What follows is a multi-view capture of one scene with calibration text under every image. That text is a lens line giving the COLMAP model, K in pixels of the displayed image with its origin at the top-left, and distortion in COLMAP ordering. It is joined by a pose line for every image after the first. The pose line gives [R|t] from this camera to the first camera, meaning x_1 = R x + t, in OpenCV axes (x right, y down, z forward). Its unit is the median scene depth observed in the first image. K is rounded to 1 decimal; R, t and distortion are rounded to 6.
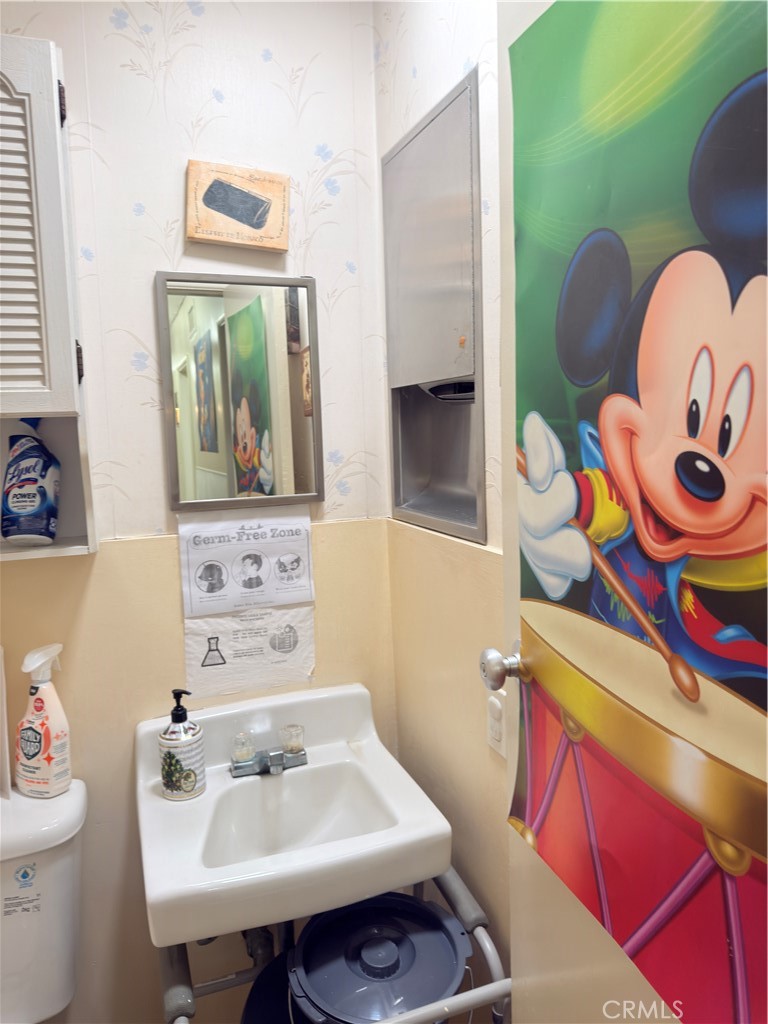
lens RADIAL K [[710.7, 0, 383.9], [0, 710.7, 493.7], [0, 0, 1]] dist [0.007020, -0.020253]
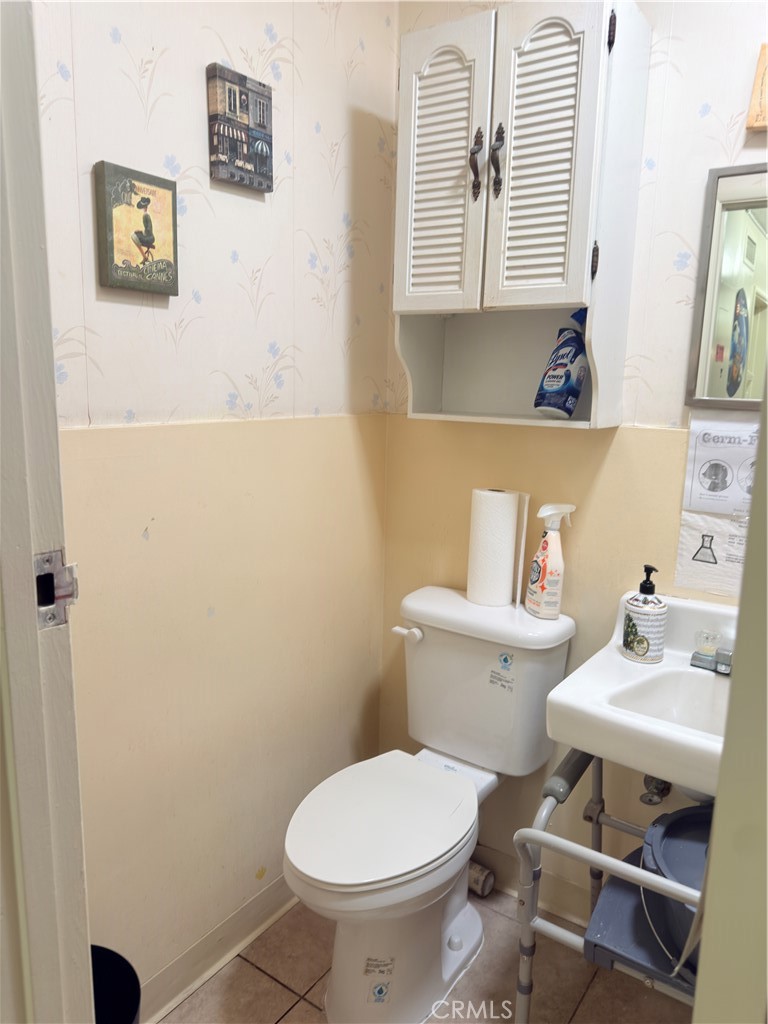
lens RADIAL K [[721.8, 0, 384.0], [0, 721.8, 512.0], [0, 0, 1]] dist [0.047902, -0.089074]
pose [[0.581991, 0.198505, -0.788595, 0.346401], [-0.116129, 0.980097, 0.161006, 0.061384], [0.804860, -0.002126, 0.593460, 0.000257]]
